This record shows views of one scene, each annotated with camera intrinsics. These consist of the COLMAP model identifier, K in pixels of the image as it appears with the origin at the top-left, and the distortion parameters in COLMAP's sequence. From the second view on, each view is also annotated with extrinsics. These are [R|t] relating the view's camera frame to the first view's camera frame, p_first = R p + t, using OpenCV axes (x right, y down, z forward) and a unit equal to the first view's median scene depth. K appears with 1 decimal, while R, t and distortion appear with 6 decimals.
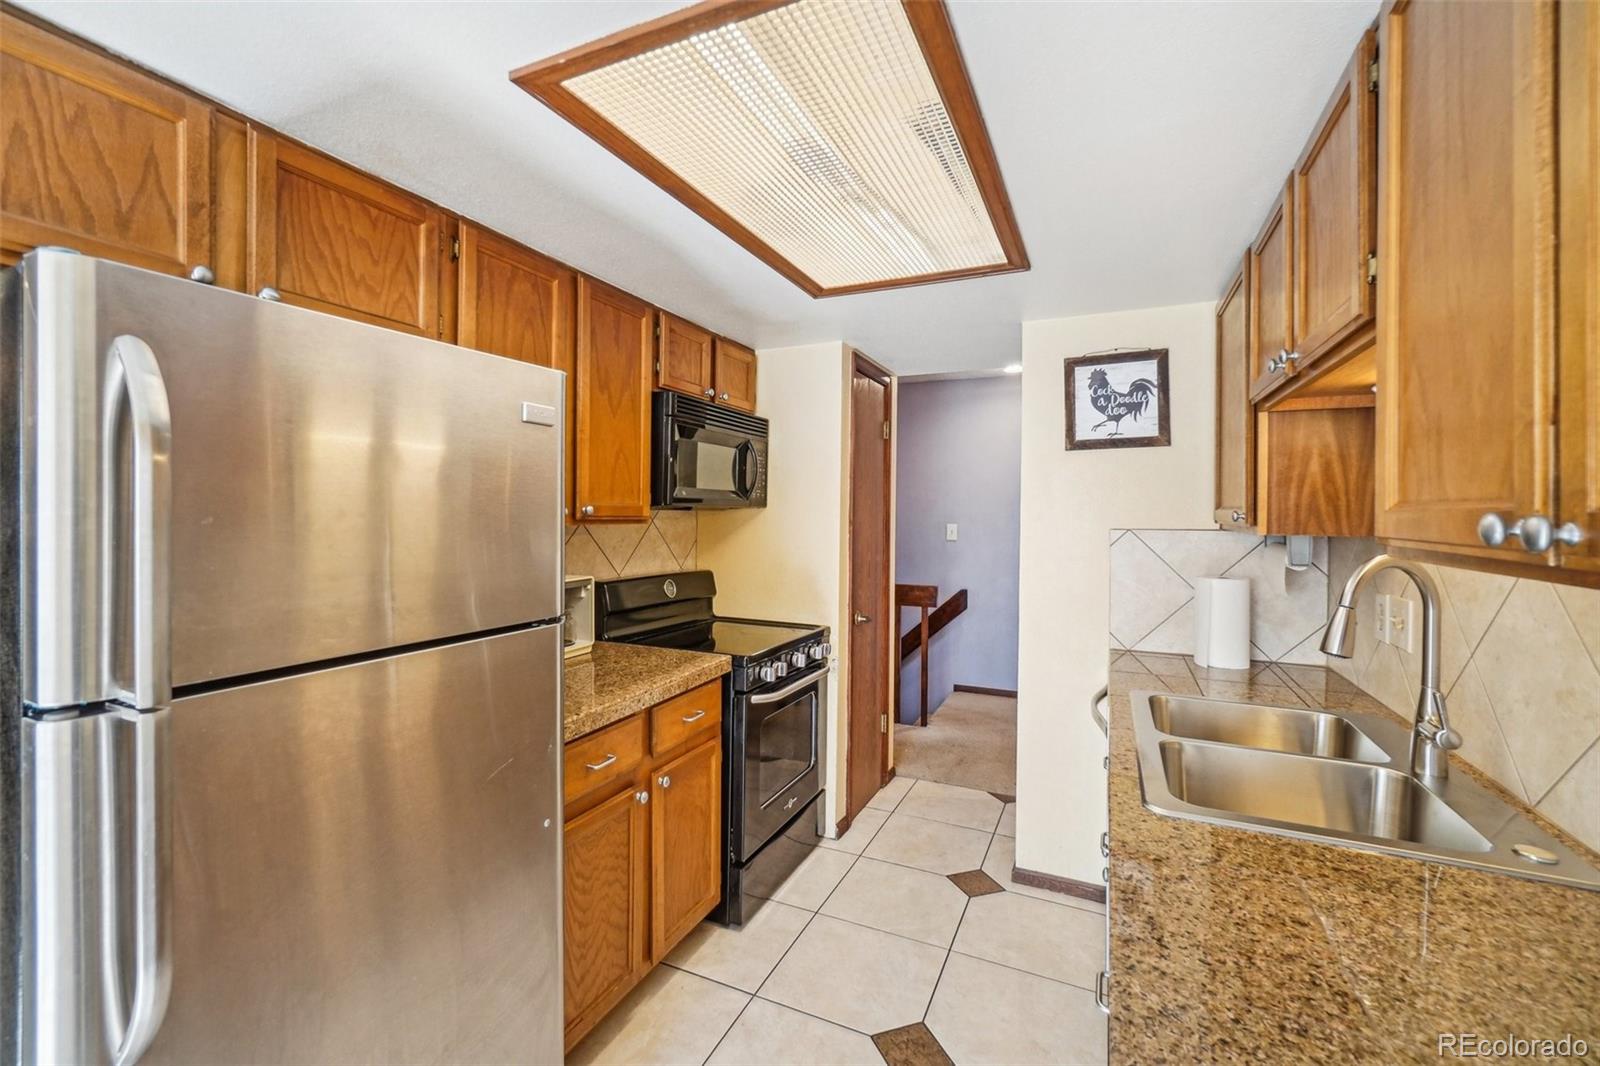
lens RADIAL K [[693.1, 0, 778.3], [0, 693.1, 512.3], [0, 0, 1]] dist [-0.011025, 0.003177]
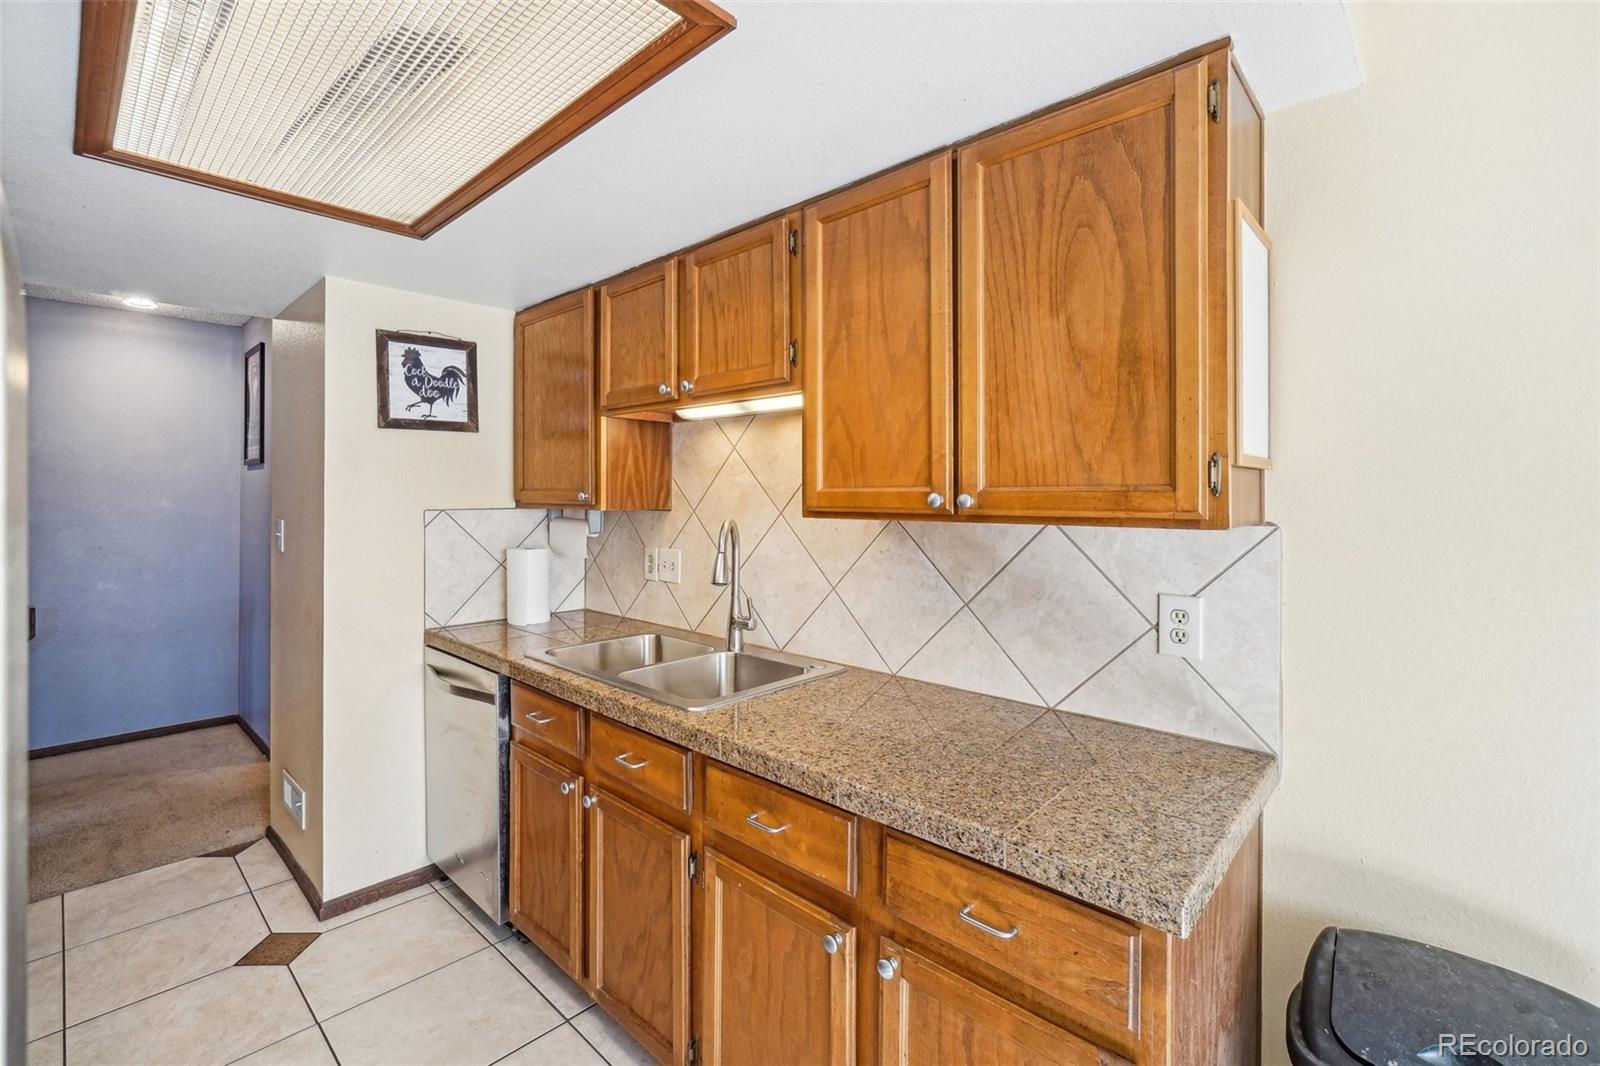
lens RADIAL K [[693.1, 0, 809.3], [0, 693.1, 494.9], [0, 0, 1]] dist [-0.011025, 0.003177]
pose [[0.300574, -0.006044, 0.953739, -0.313539], [0.002704, 0.999981, 0.005485, -0.001816], [-0.953755, 0.000930, 0.300584, 0.166636]]
